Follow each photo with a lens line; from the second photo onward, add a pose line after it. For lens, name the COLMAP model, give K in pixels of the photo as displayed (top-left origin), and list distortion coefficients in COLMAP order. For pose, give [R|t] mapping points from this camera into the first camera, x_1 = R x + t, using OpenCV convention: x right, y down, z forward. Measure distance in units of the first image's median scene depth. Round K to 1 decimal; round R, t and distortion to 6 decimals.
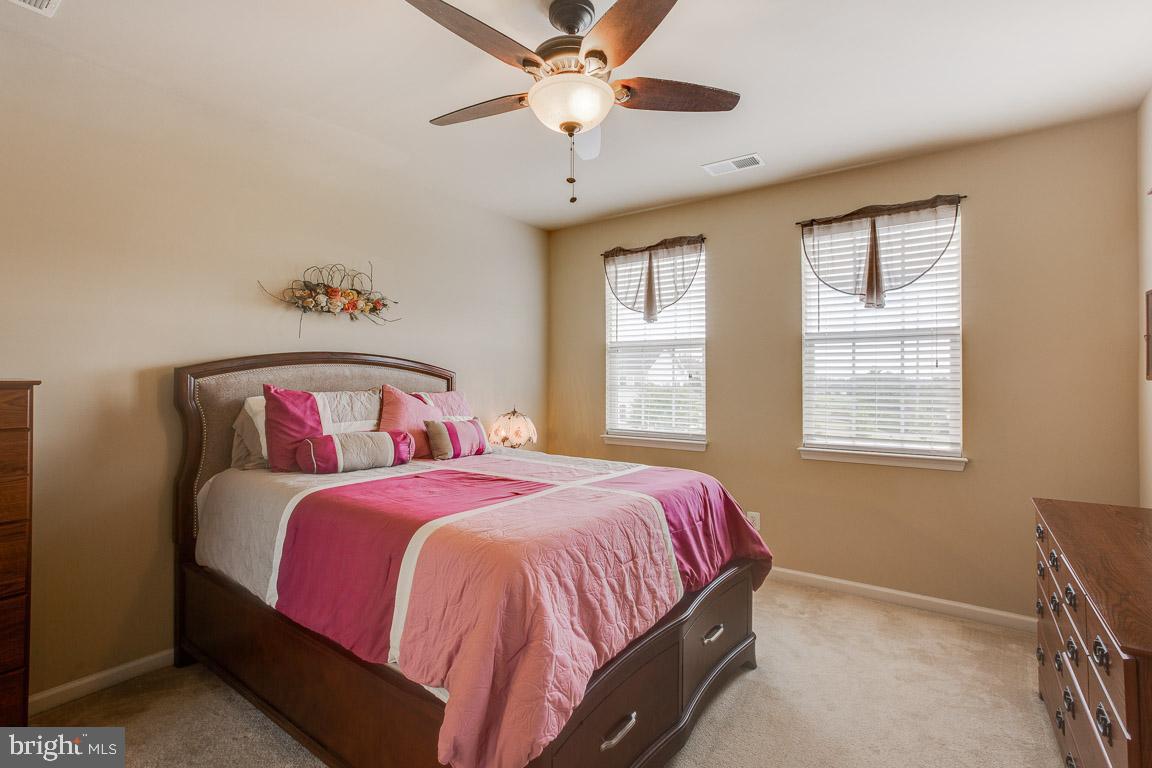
lens RADIAL K [[539.1, 0, 576.0], [0, 539.1, 384.0], [0, 0, 1]] dist [0.000668, 0.017101]
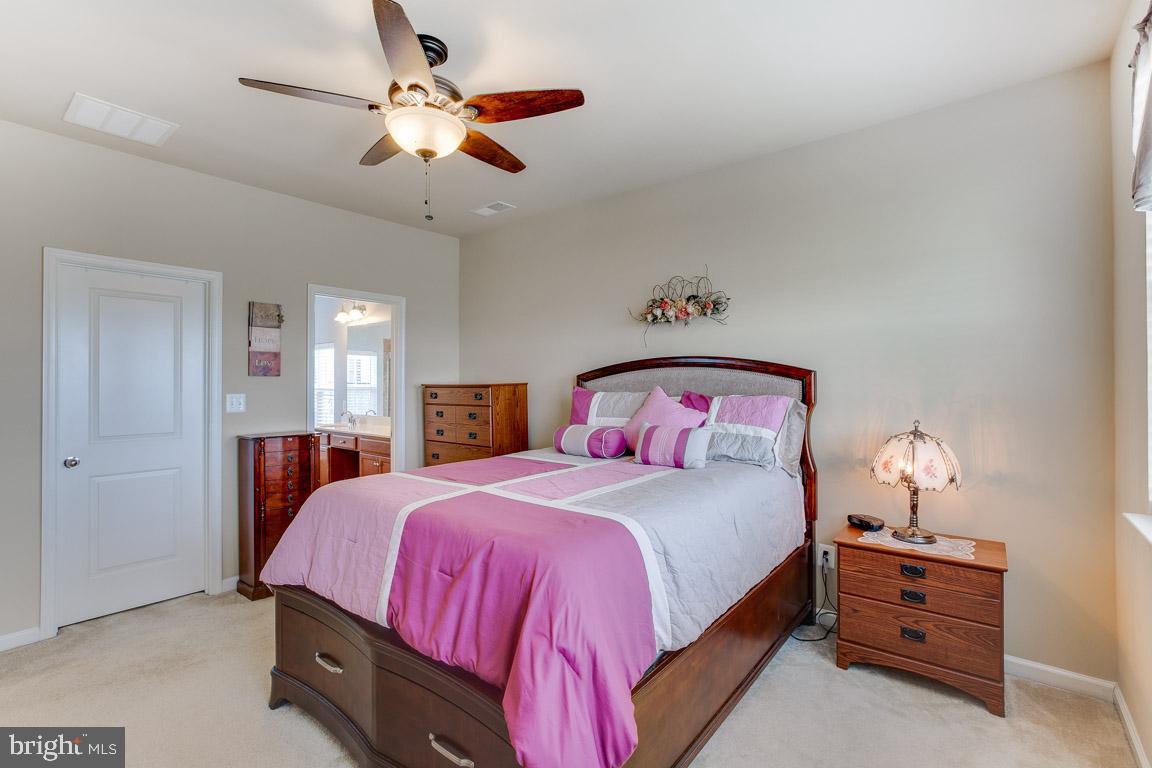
lens RADIAL K [[525.2, 0, 580.3], [0, 525.2, 381.3], [0, 0, 1]] dist [-0.037536, 0.019333]
pose [[-0.056757, 0.001966, -0.998386, 0.672730], [-0.006814, 0.999974, 0.002356, -0.006946], [0.998365, 0.006936, -0.056742, 0.886263]]
